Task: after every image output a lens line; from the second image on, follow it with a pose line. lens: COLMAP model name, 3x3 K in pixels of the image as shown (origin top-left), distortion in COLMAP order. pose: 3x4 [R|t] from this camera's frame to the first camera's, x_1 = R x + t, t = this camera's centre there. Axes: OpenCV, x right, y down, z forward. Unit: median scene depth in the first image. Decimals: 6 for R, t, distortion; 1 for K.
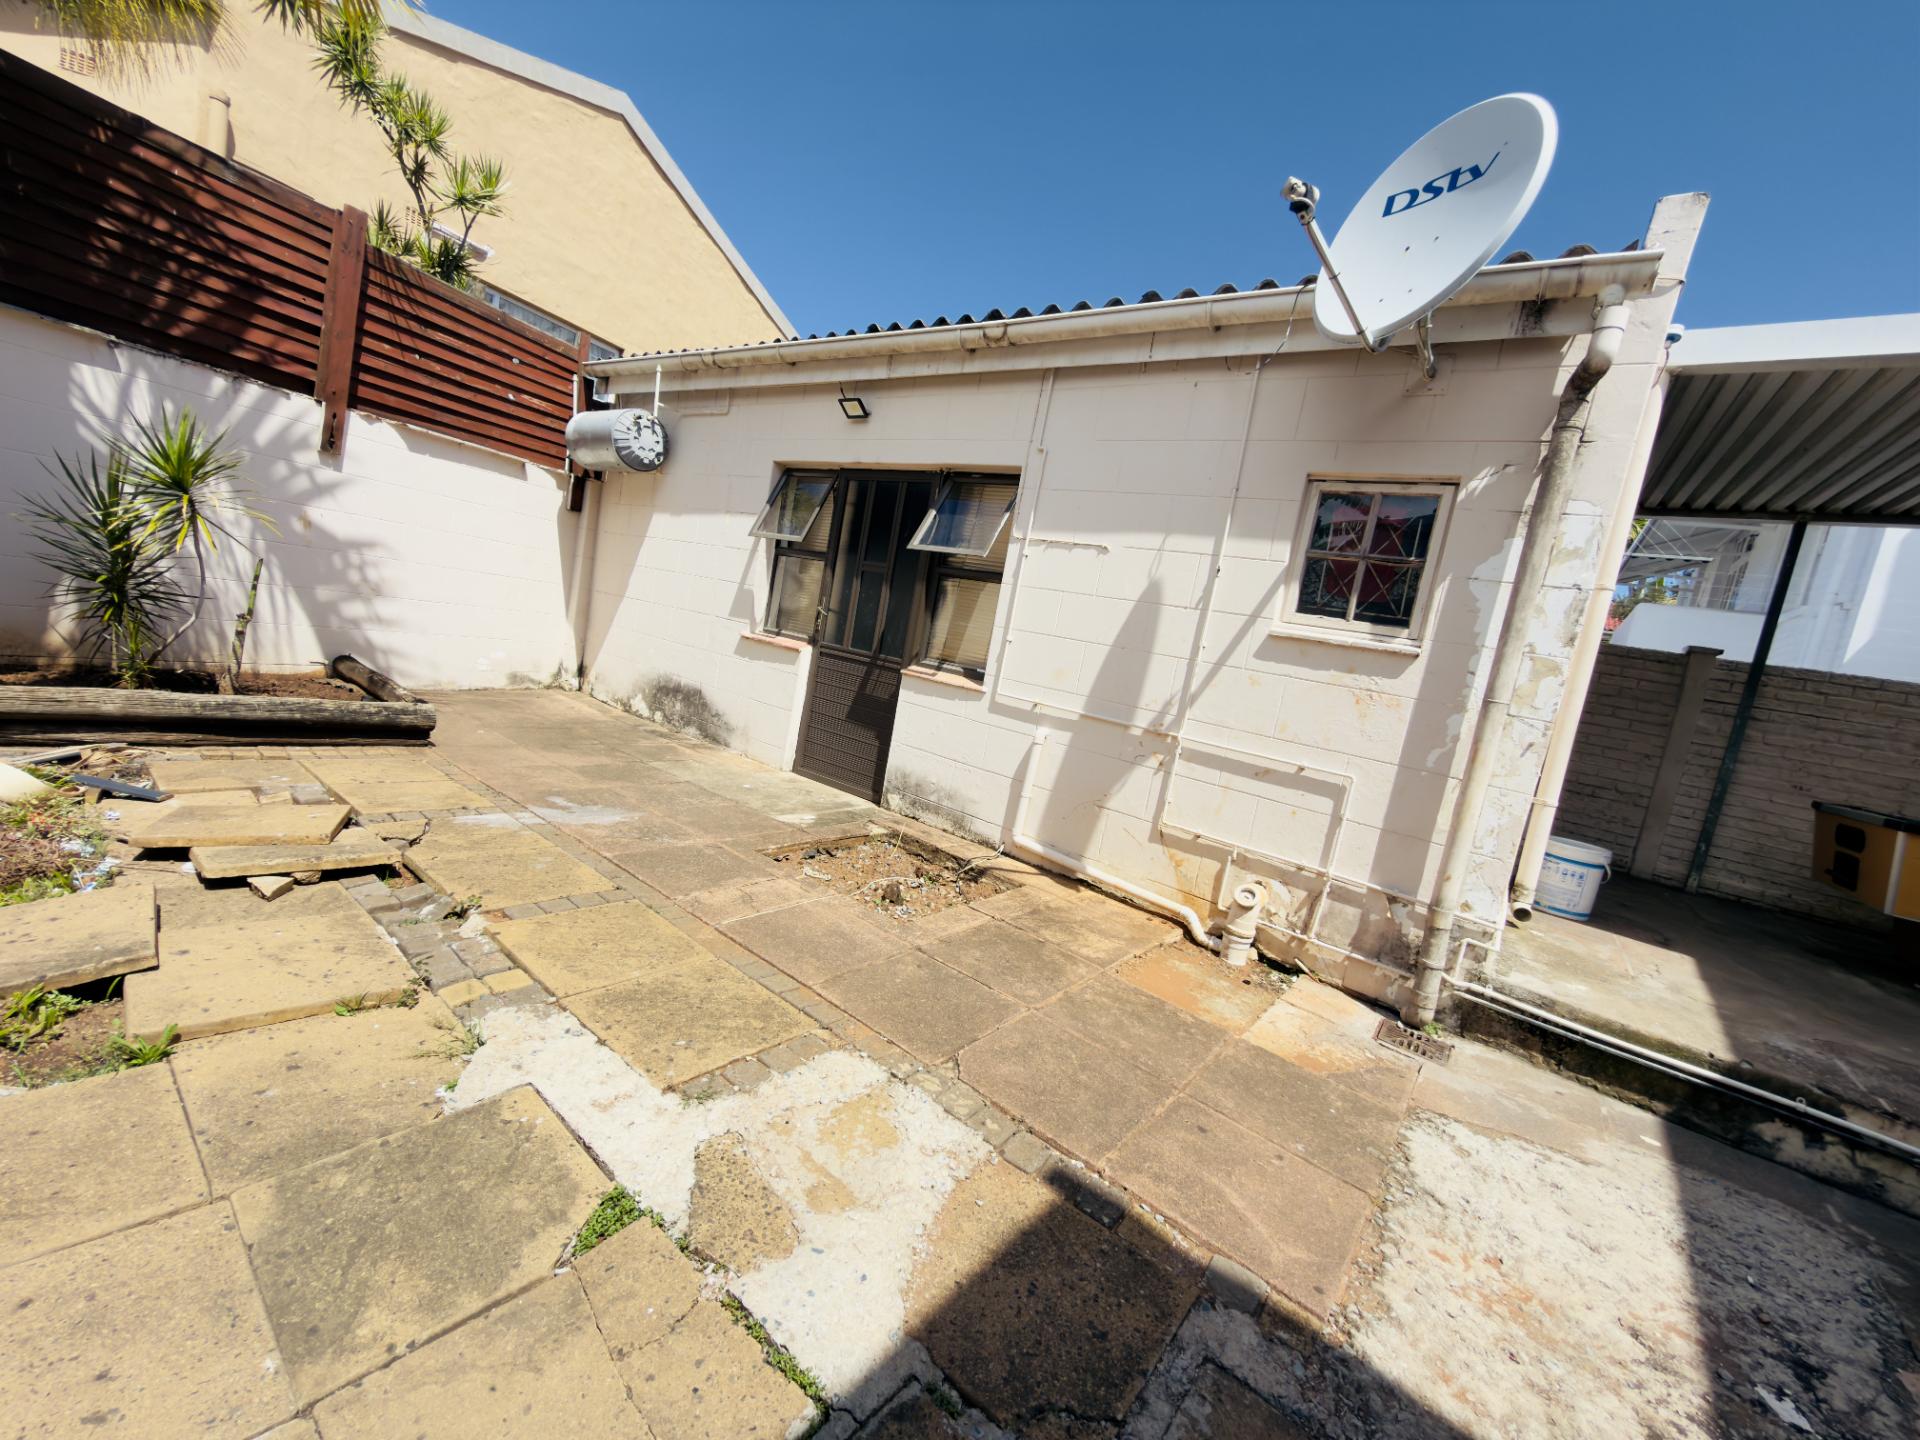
lens RADIAL K [[762.5, 0, 962.4], [0, 762.5, 722.3], [0, 0, 1]] dist [0.002999, 0.000678]
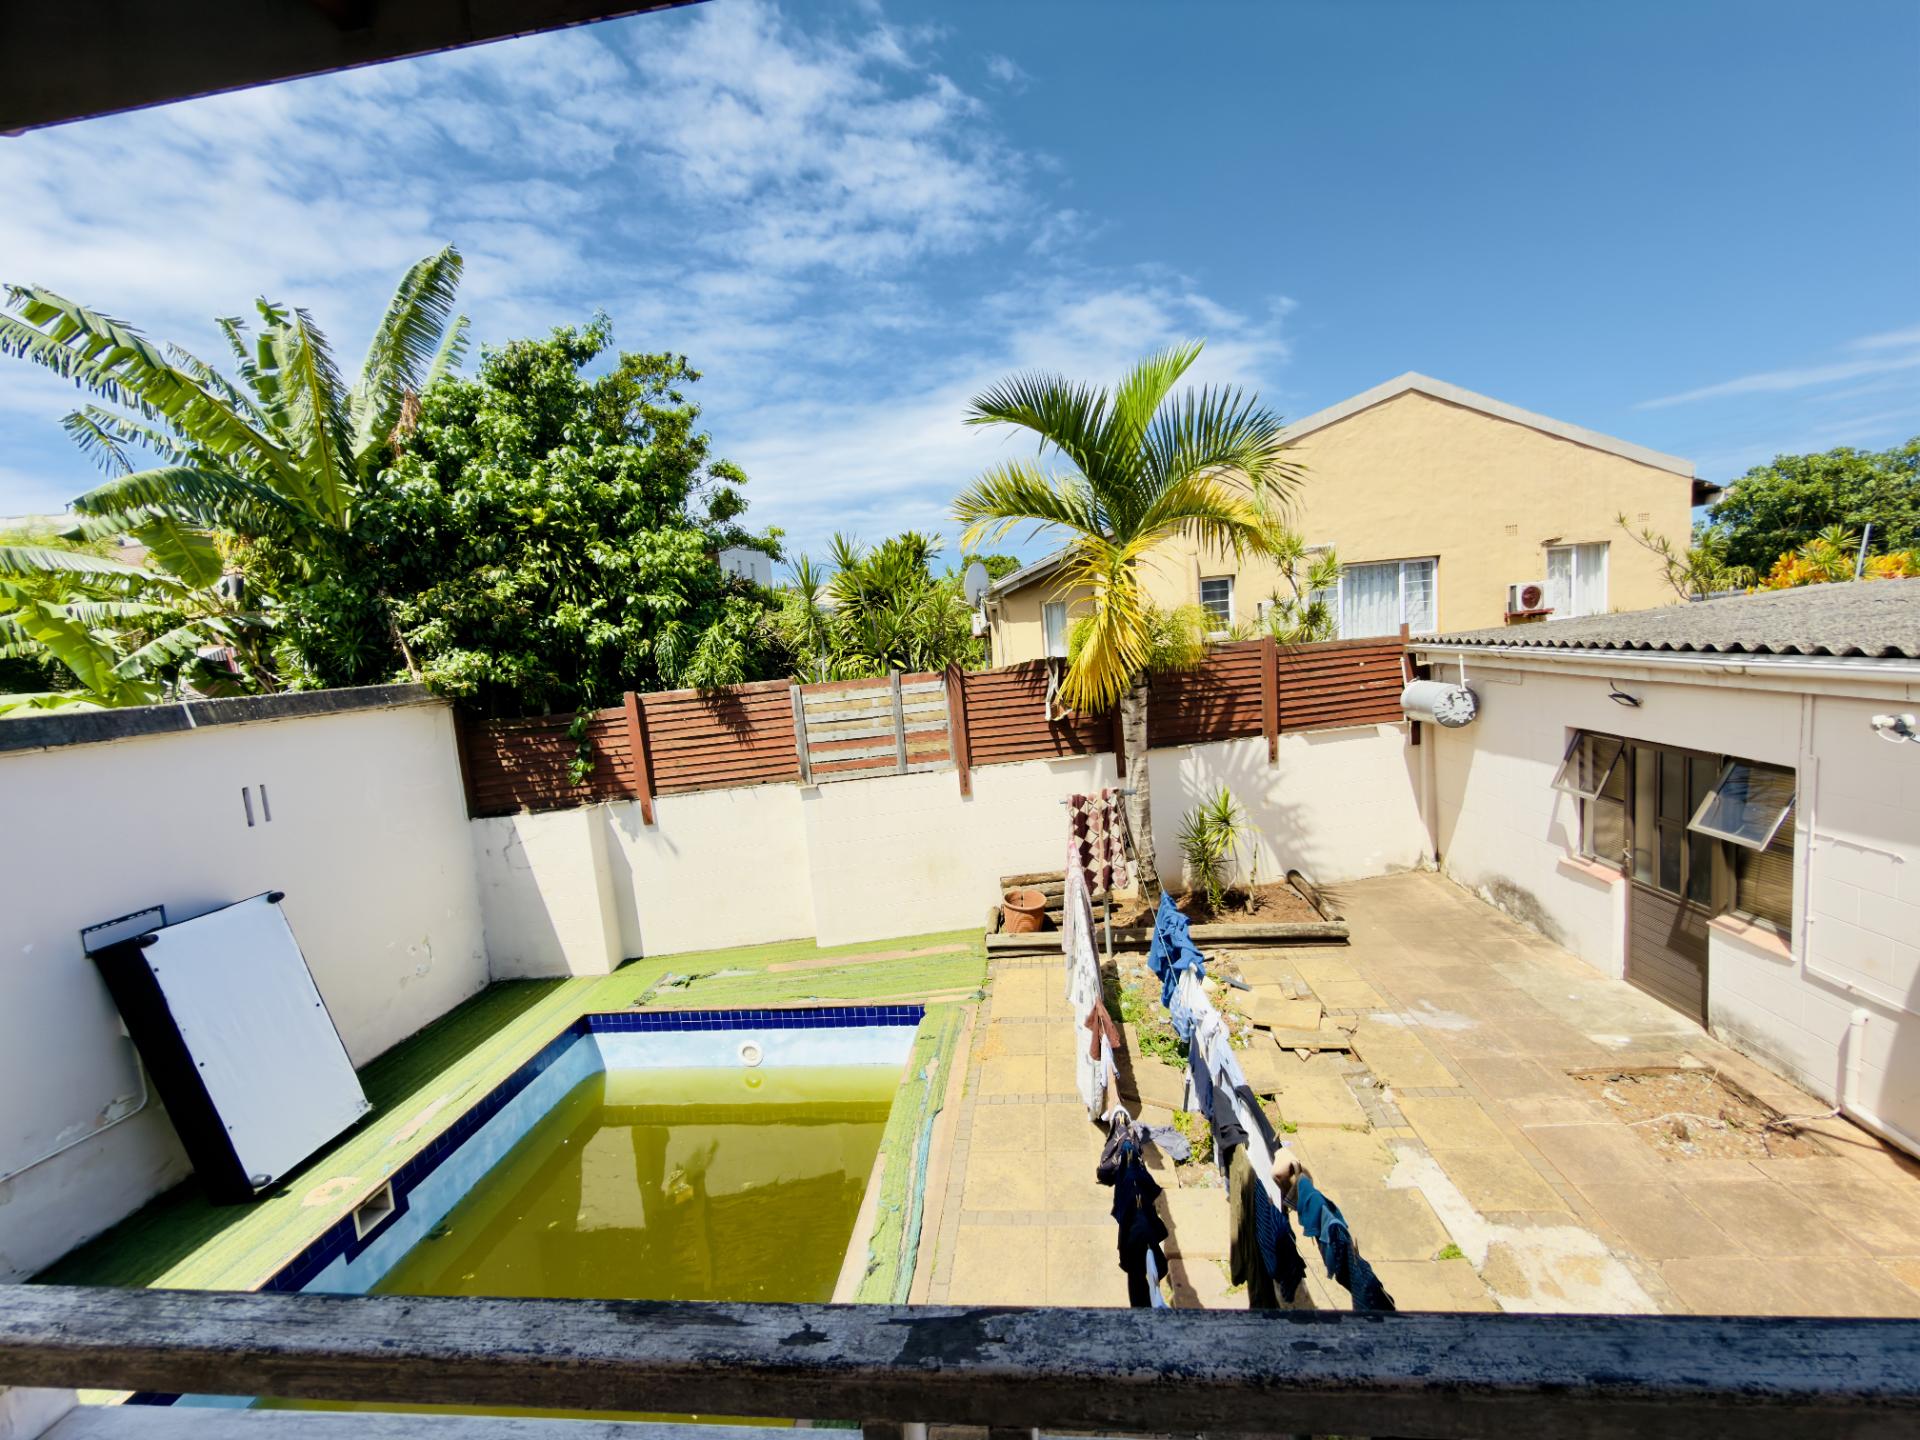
lens RADIAL K [[768.5, 0, 960.0], [0, 768.5, 720.0], [0, 0, 1]] dist [-0.000852, 0.000252]
pose [[0.496027, -0.130572, -0.858434, 0.534715], [0.085255, 0.991176, -0.101500, -0.466413], [0.864112, -0.022839, 0.502782, -0.779129]]
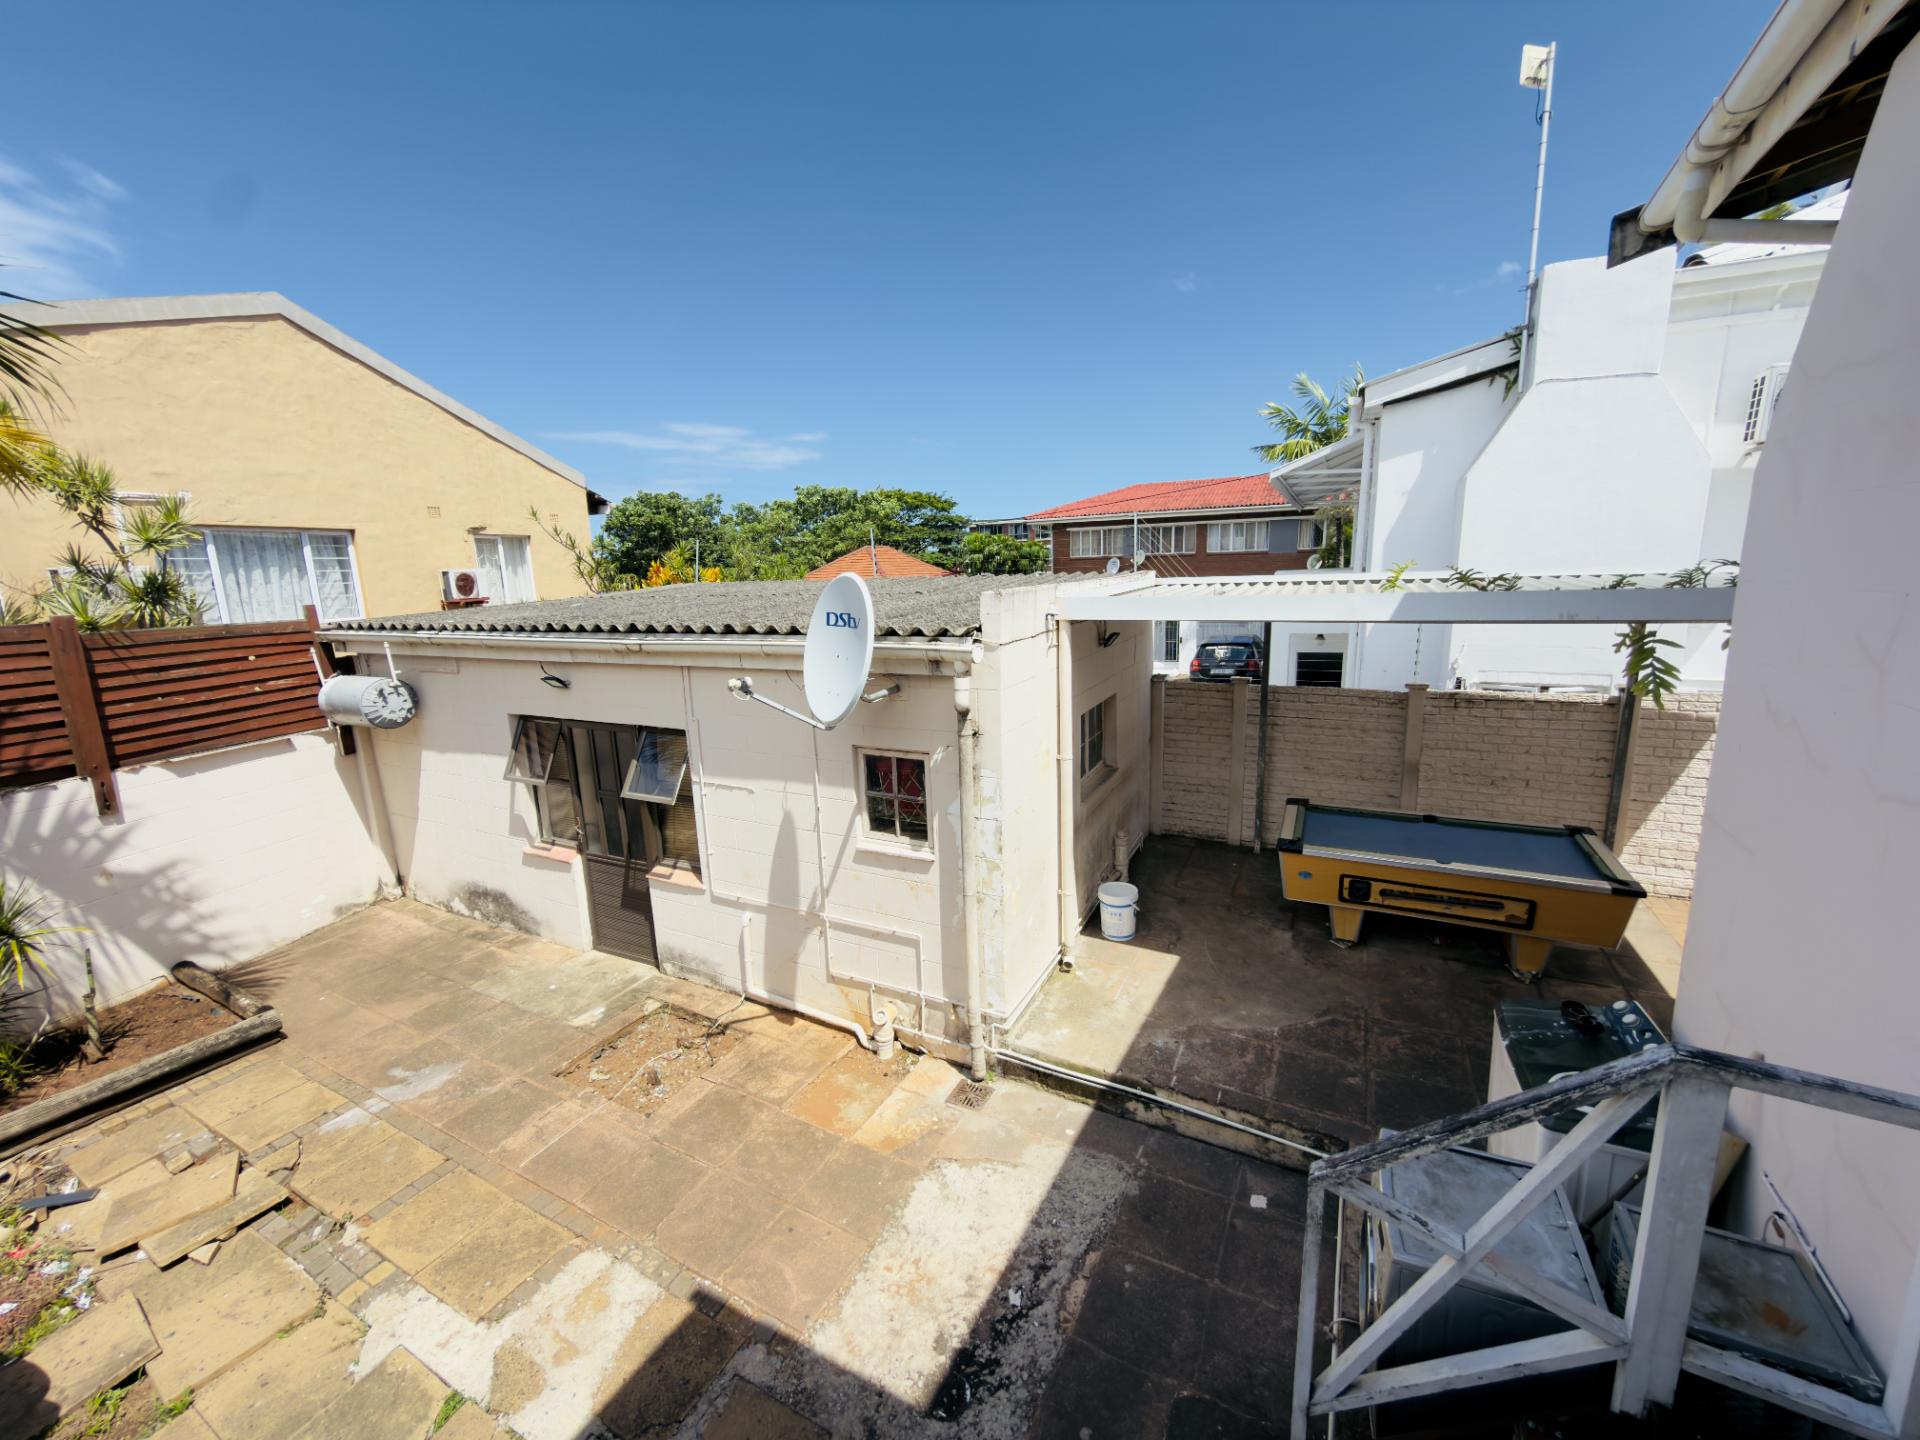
lens RADIAL K [[770.0, 0, 958.5], [0, 770.0, 719.8], [0, 0, 1]] dist [0.007475, -0.000370]
pose [[0.963804, -0.241033, 0.113954, 0.462070], [0.228594, 0.967049, 0.112074, -0.463833], [-0.137213, -0.081968, 0.987144, -0.483287]]
